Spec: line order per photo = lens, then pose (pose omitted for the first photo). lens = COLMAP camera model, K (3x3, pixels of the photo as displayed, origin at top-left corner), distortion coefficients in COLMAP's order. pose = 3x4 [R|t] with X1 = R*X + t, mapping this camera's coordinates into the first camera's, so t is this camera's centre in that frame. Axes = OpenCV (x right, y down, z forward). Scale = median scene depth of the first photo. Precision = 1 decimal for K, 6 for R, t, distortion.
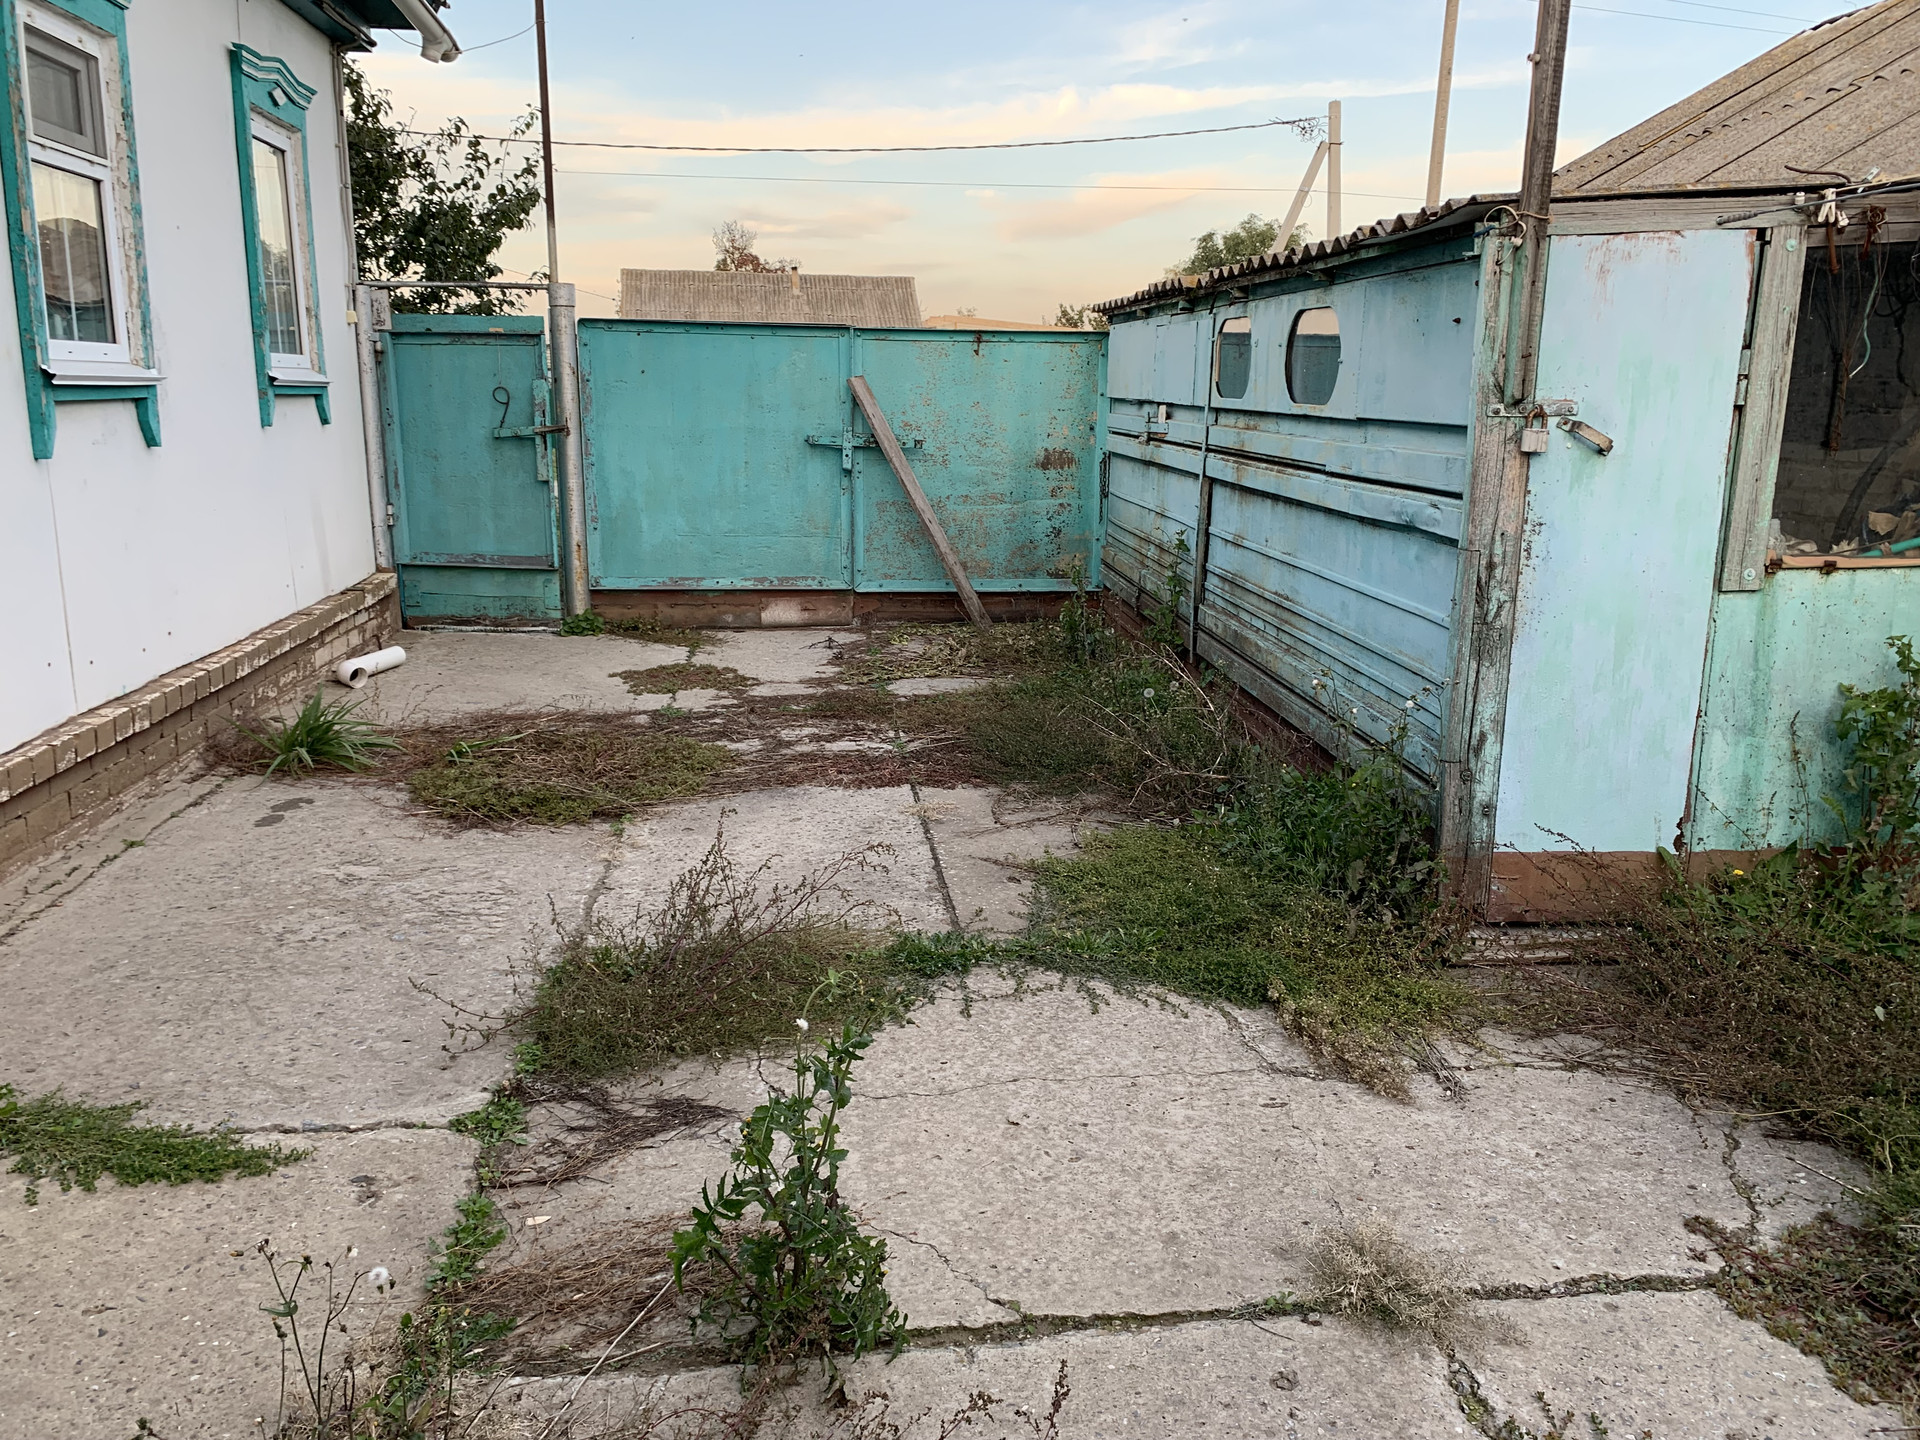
lens RADIAL K [[1449.5, 0, 956.1], [0, 1449.5, 718.1], [0, 0, 1]] dist [0.032865, -0.037747]
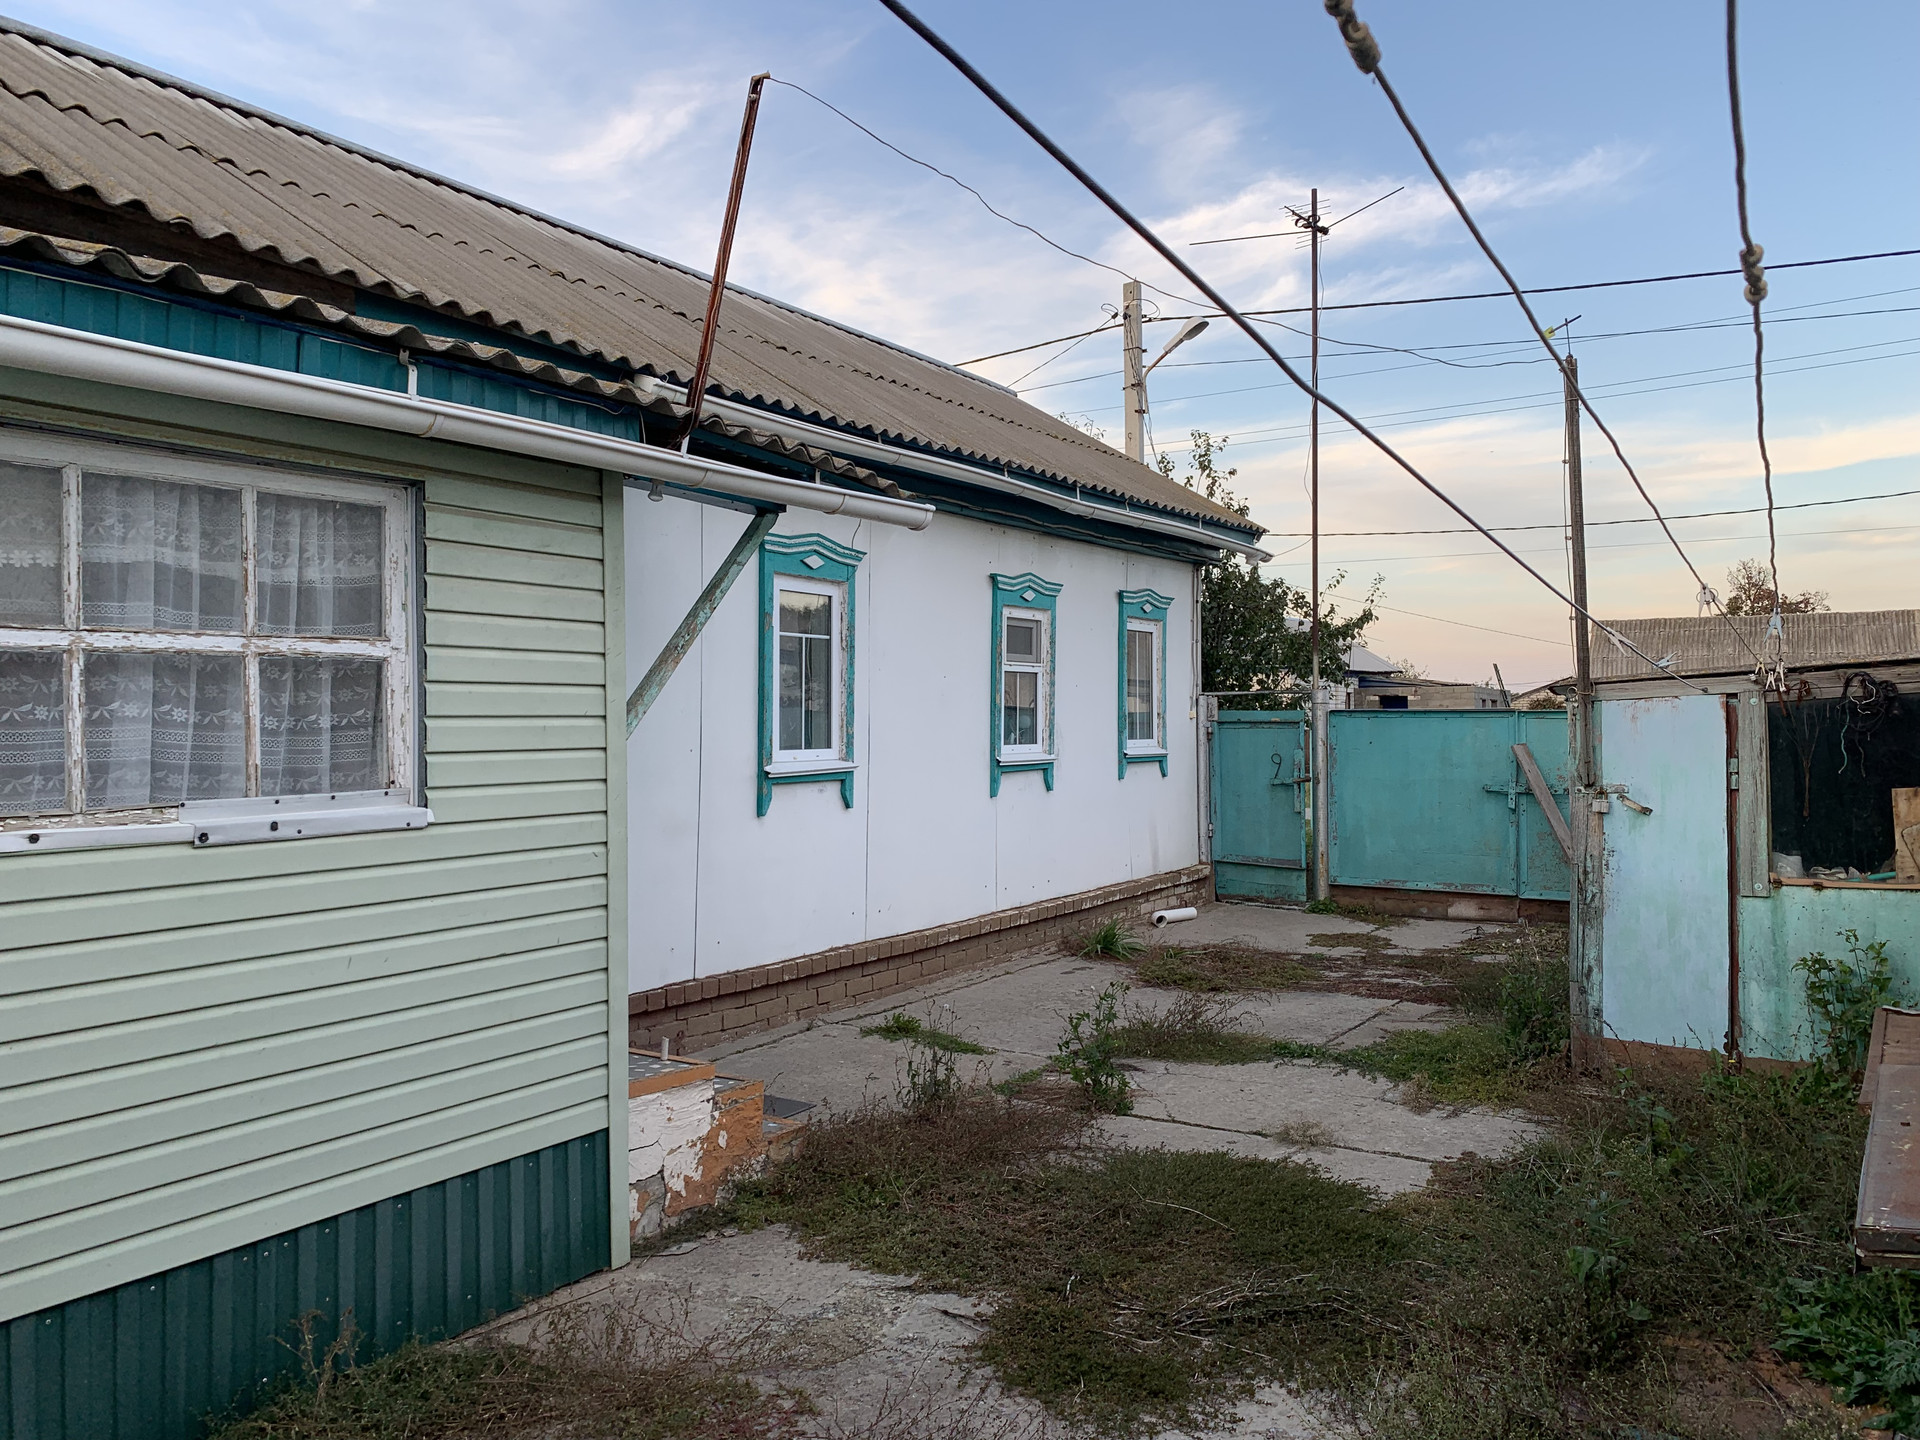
lens RADIAL K [[1449.5, 0, 951.2], [0, 1449.5, 720.2], [0, 0, 1]] dist [0.032865, -0.037747]
pose [[0.767483, -0.013581, -0.640925, 0.607094], [-0.127811, 0.976462, -0.173741, 0.084144], [0.628199, 0.215261, 0.747683, -0.596583]]
